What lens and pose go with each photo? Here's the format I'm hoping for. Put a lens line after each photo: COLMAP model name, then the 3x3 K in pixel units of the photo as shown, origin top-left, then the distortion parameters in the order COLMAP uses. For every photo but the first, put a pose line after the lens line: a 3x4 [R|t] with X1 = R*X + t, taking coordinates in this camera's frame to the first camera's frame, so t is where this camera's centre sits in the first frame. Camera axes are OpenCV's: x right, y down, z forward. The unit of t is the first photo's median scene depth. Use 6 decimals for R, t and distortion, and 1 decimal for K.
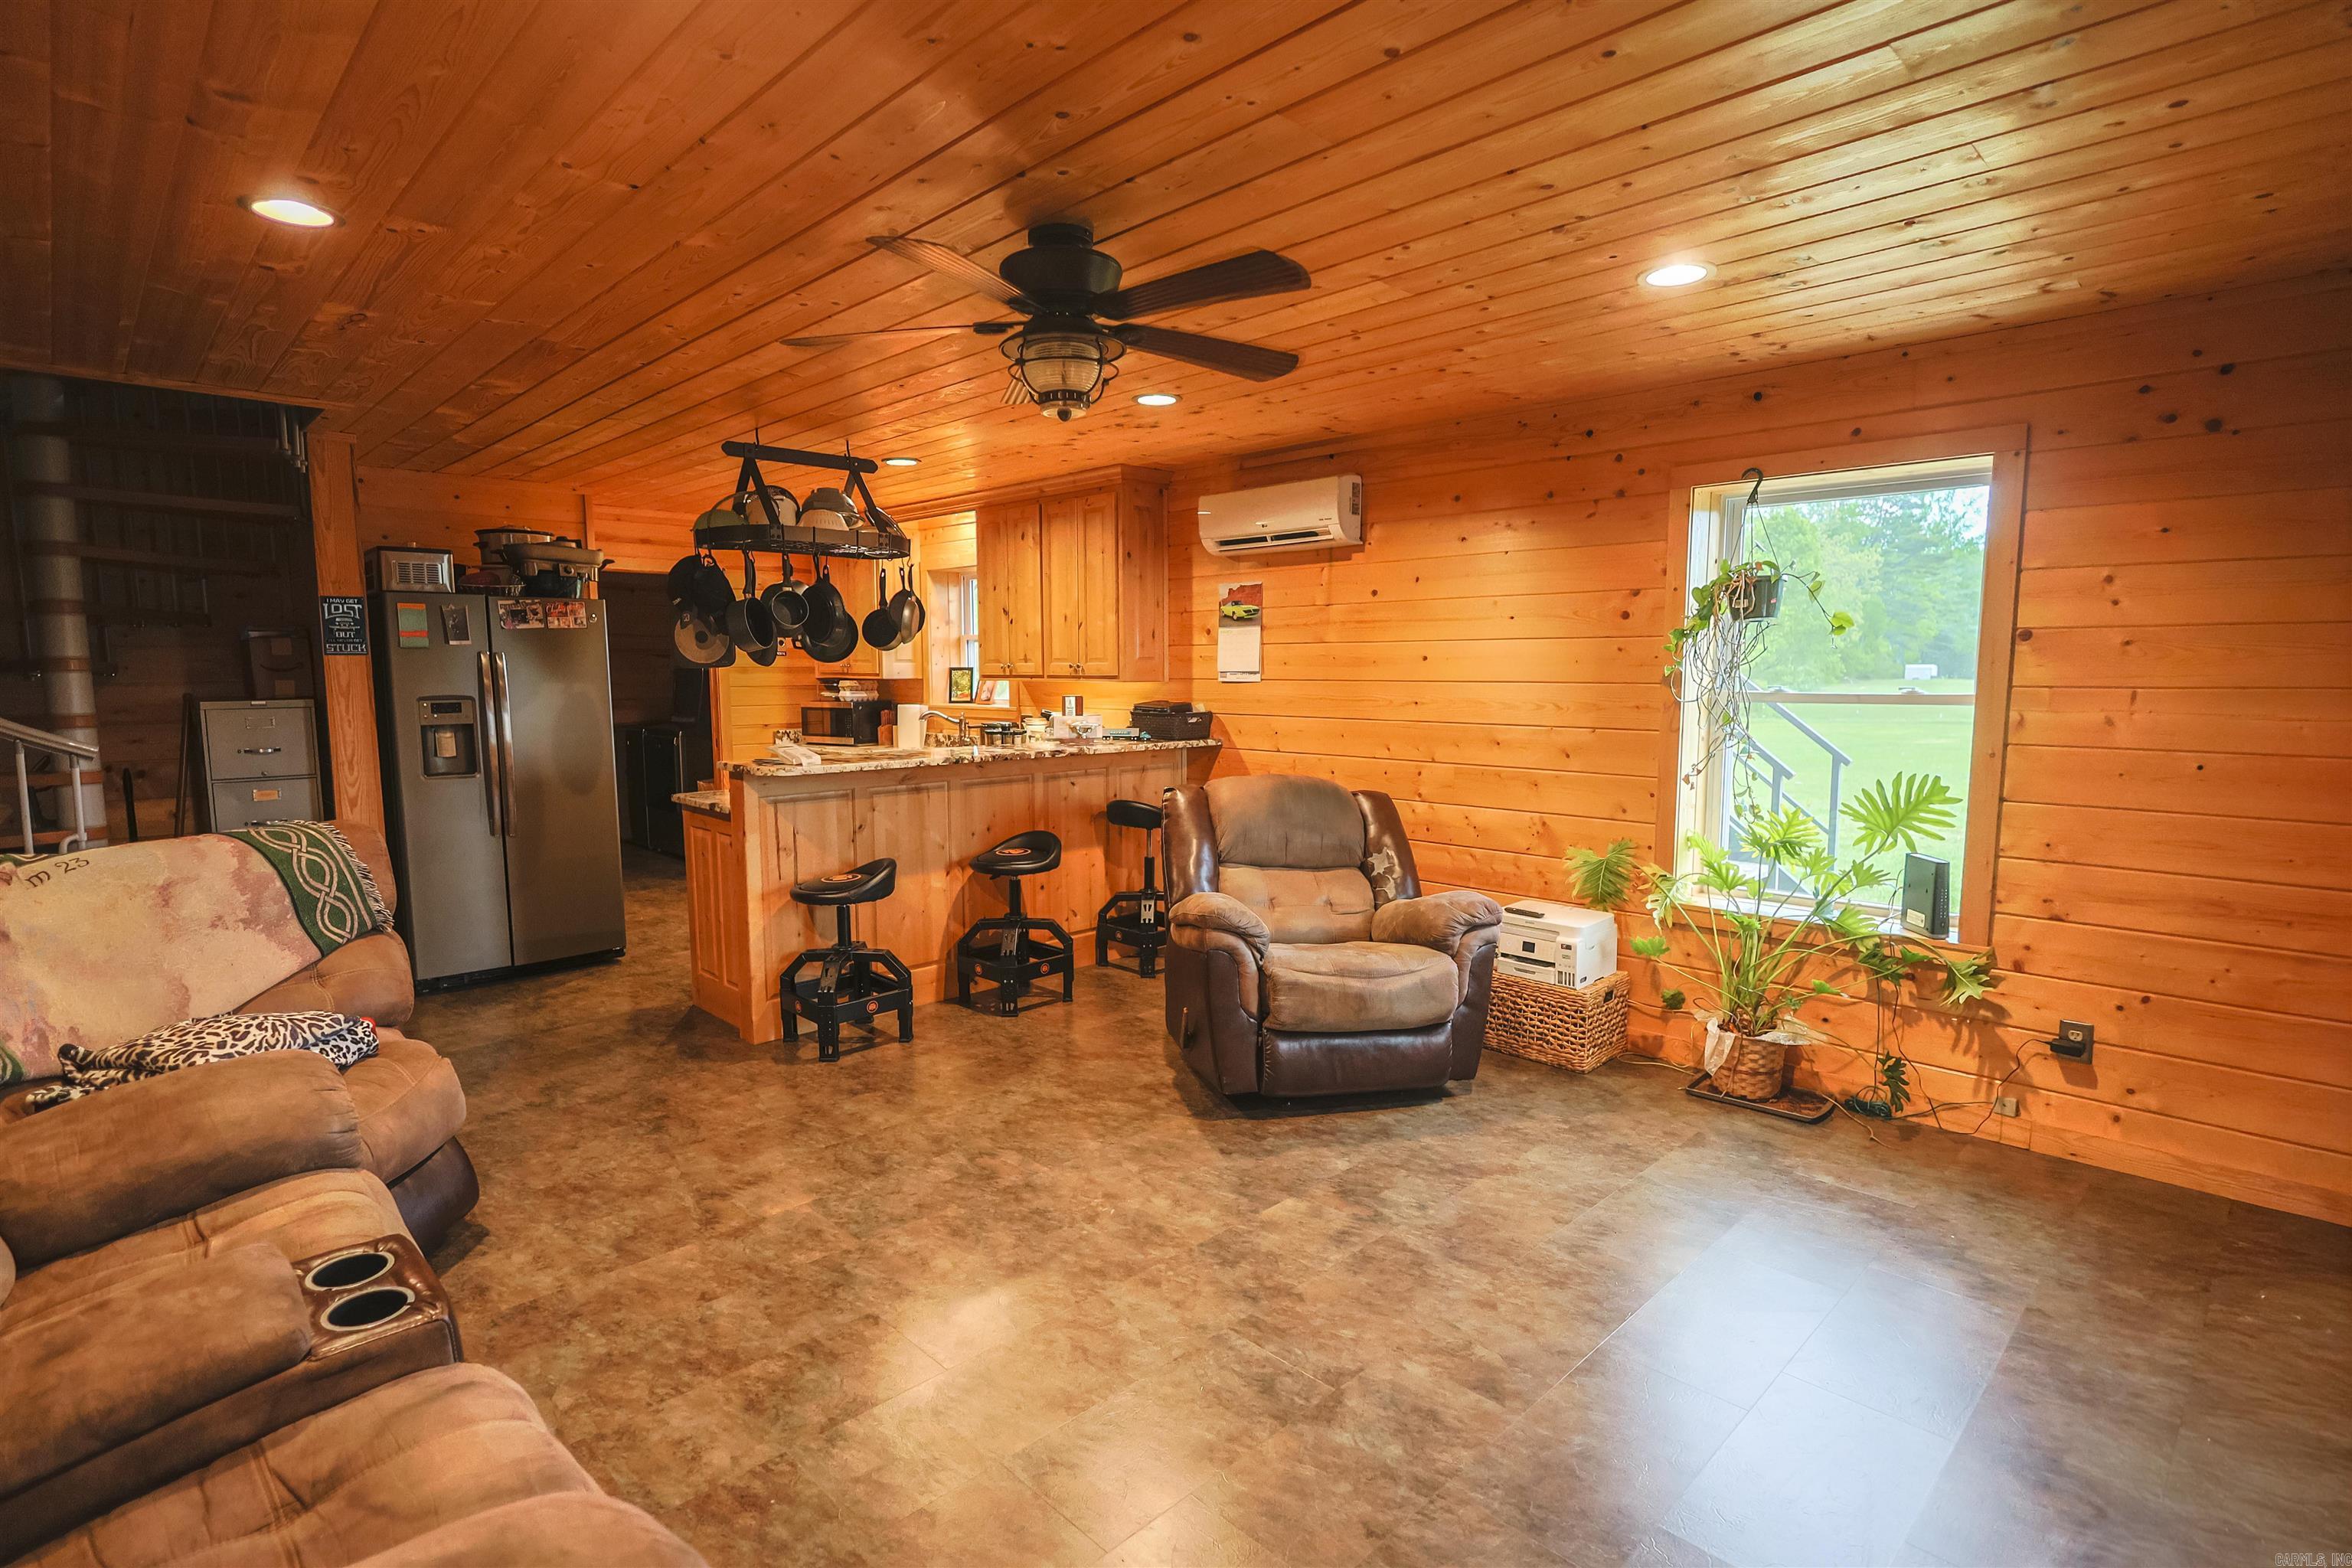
lens RADIAL K [[1136.6, 0, 1180.7], [0, 1136.6, 786.3], [0, 0, 1]] dist [-0.000257, 0.001306]
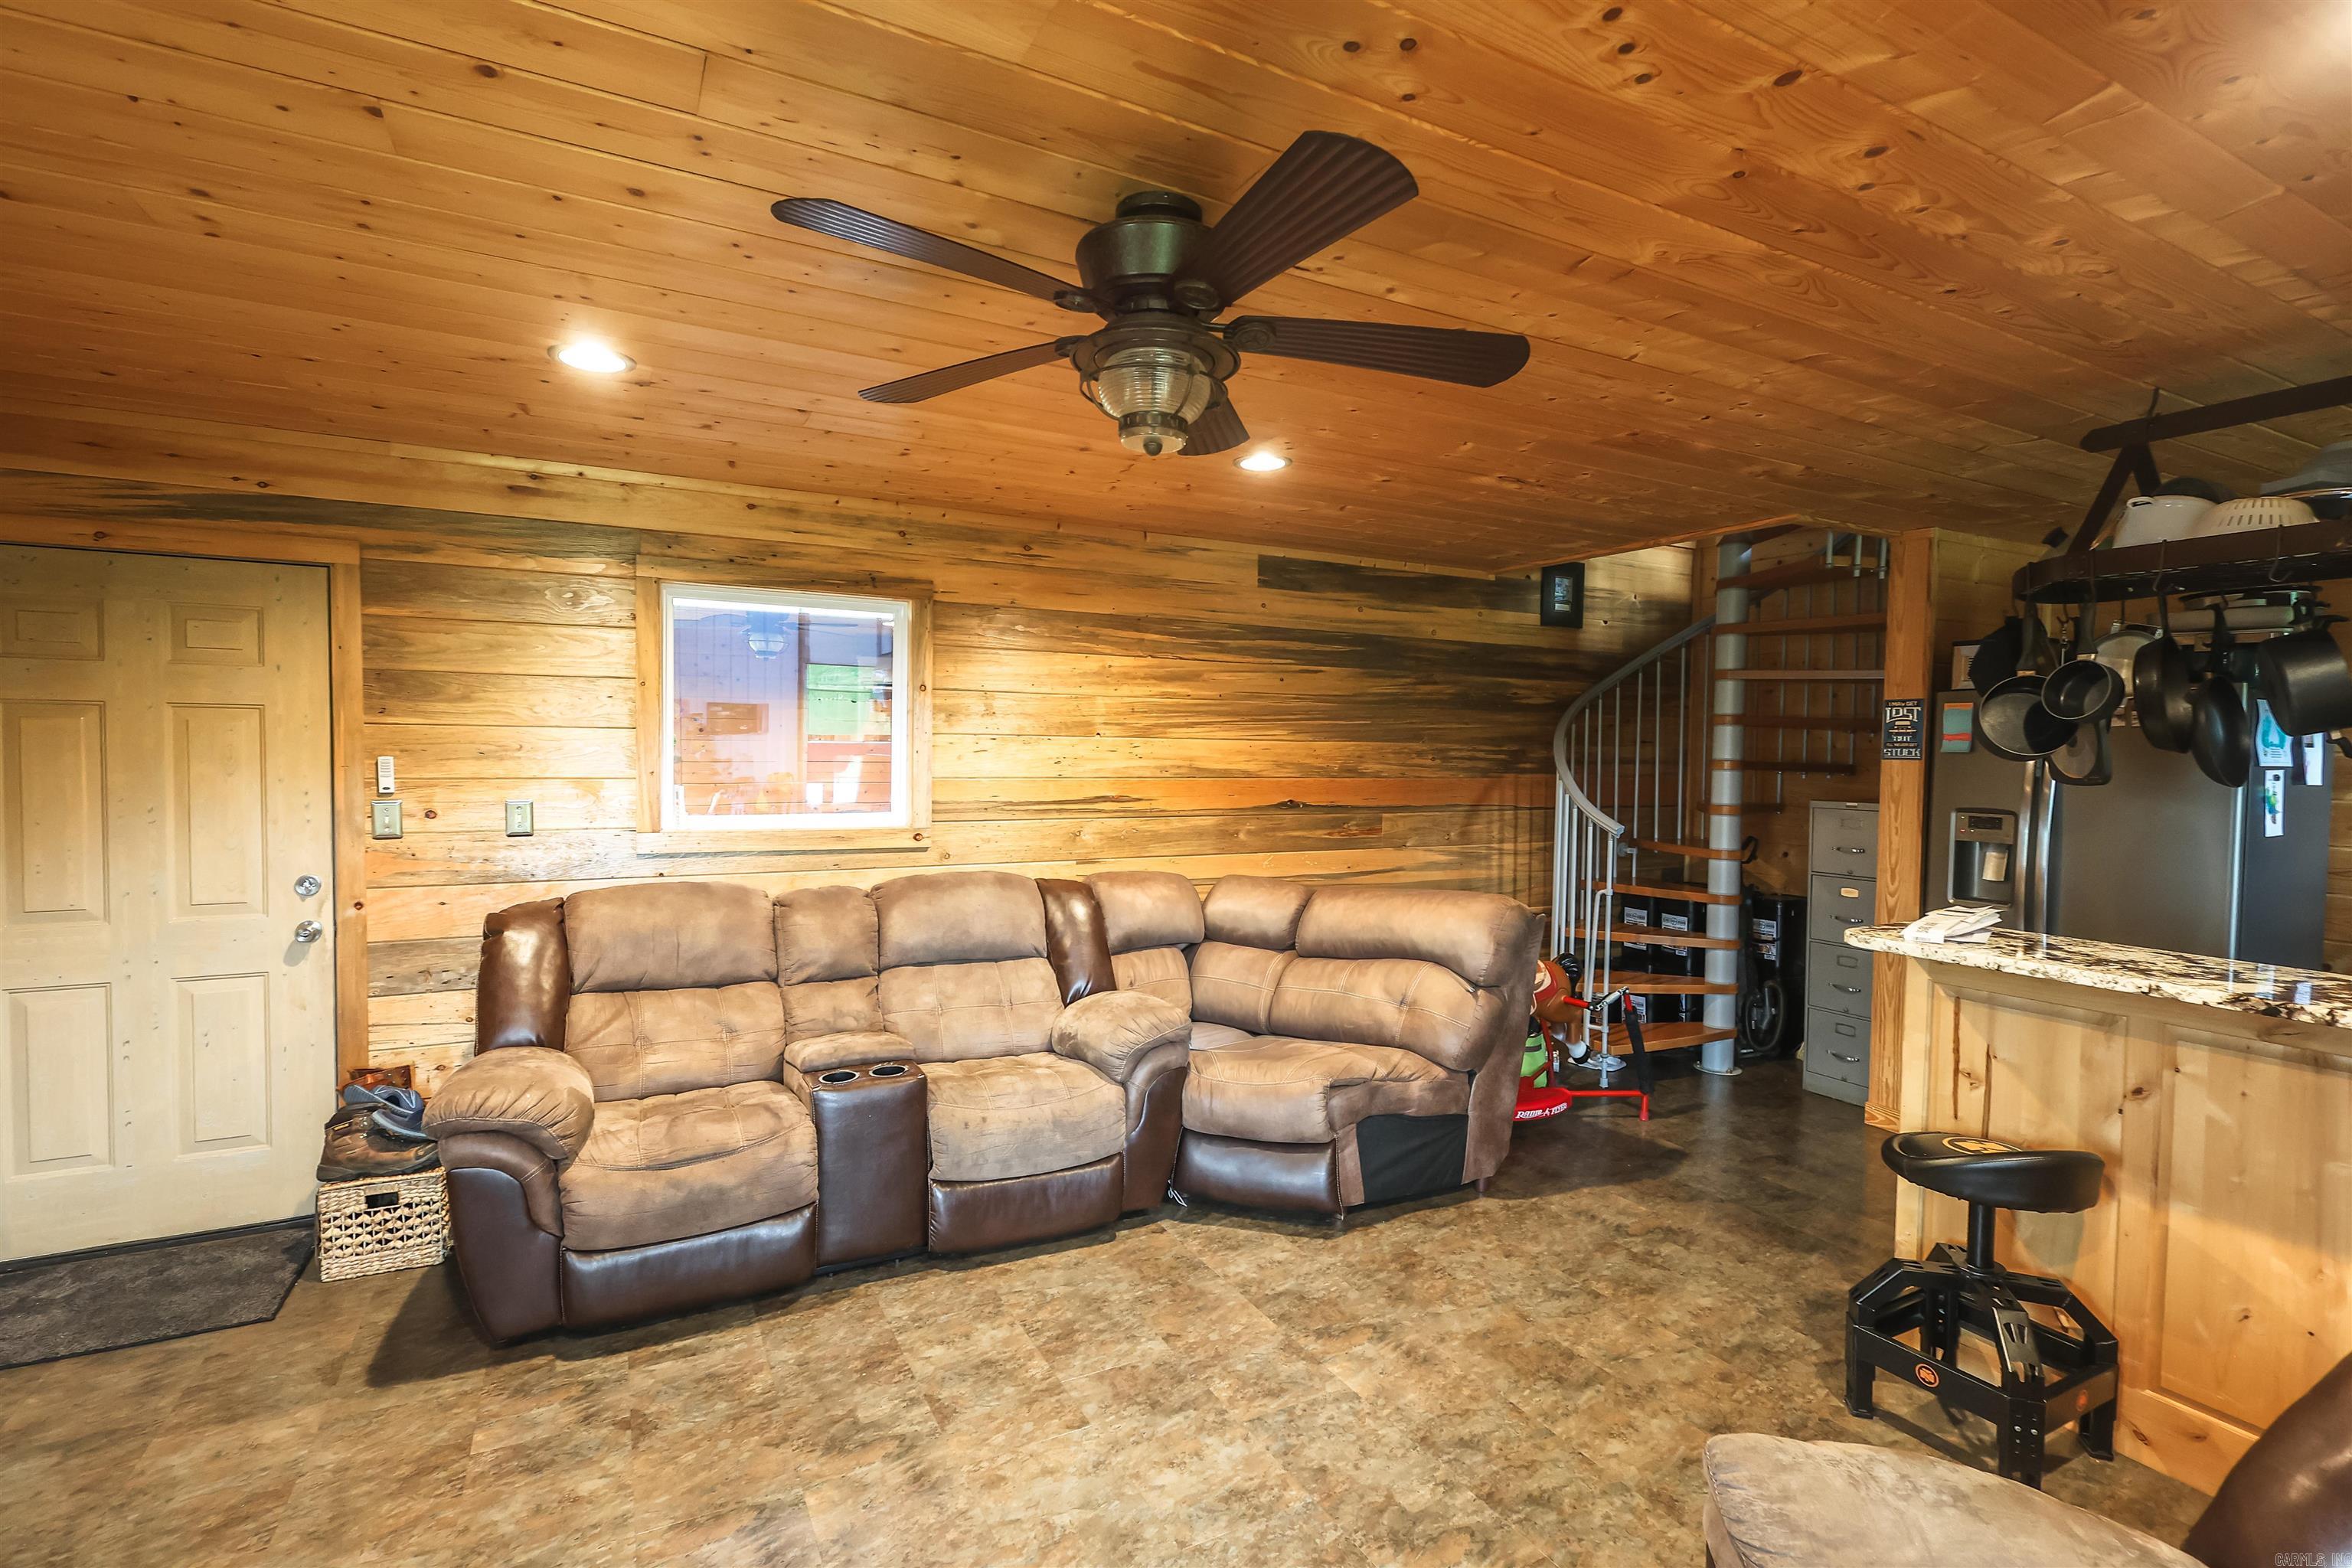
lens RADIAL K [[1076.6, 0, 1166.9], [0, 1076.6, 786.7], [0, 0, 1]] dist [-0.000887, 0.000354]
pose [[-0.279809, 0.035109, -0.959413, 0.428701], [-0.116113, 0.990758, 0.070120, -0.116415], [0.953008, 0.131021, -0.273147, 0.910502]]
